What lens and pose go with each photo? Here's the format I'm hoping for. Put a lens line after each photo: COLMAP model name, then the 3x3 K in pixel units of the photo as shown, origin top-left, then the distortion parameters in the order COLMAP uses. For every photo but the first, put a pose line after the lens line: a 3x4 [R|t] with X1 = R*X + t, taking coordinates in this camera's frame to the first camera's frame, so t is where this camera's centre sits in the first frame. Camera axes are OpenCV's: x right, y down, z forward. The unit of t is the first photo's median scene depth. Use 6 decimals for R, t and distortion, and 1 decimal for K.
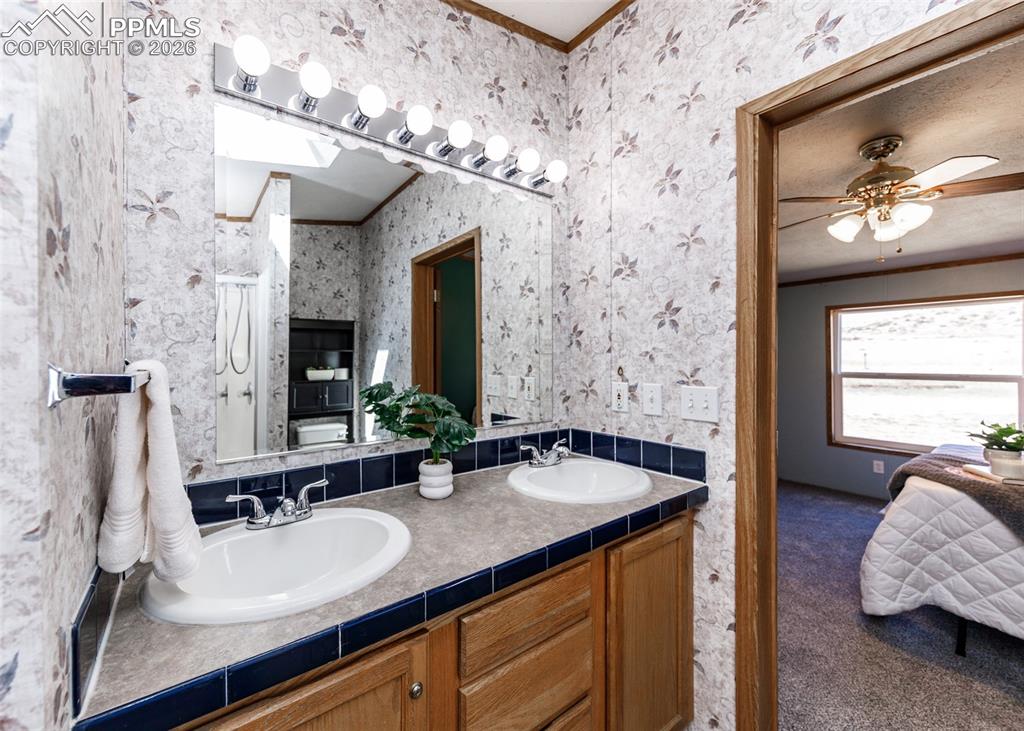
lens RADIAL K [[397.0, 0, 444.0], [0, 397.0, 365.6], [0, 0, 1]] dist [-0.000386, 0.000387]
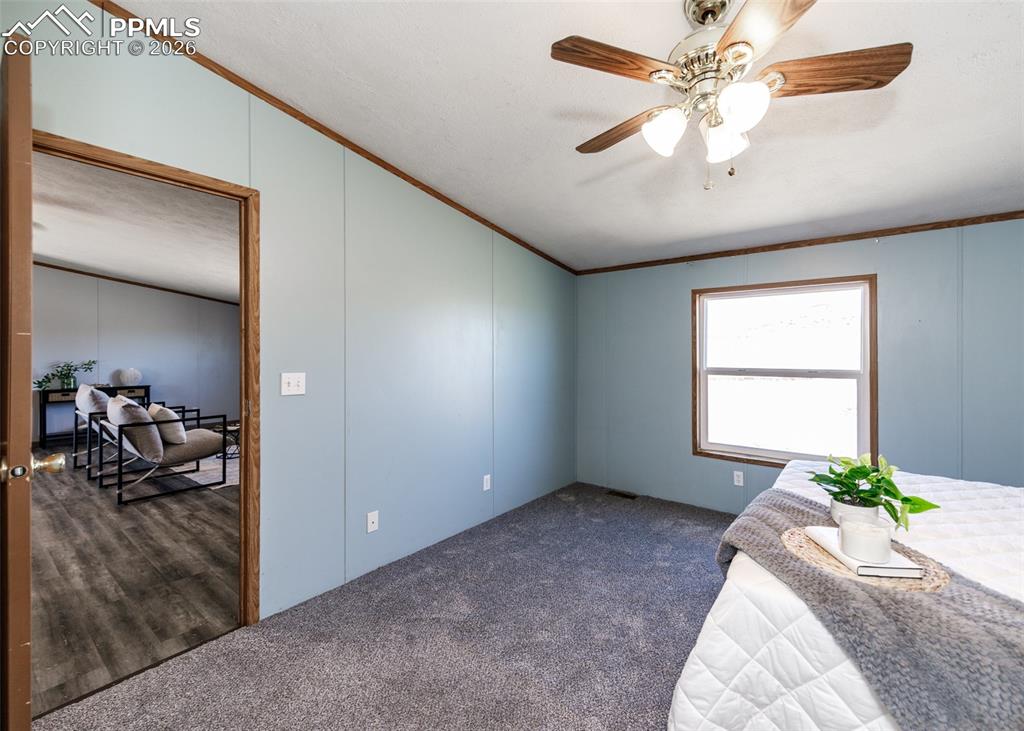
lens RADIAL K [[439.0, 0, 512.0], [0, 439.0, 365.5], [0, 0, 1]] dist [0.001485, 0.000131]
pose [[0.950877, -0.004789, 0.309532, 0.694567], [0.001822, 0.999950, 0.009875, 0.002376], [-0.309563, -0.008826, 0.950838, 0.518670]]
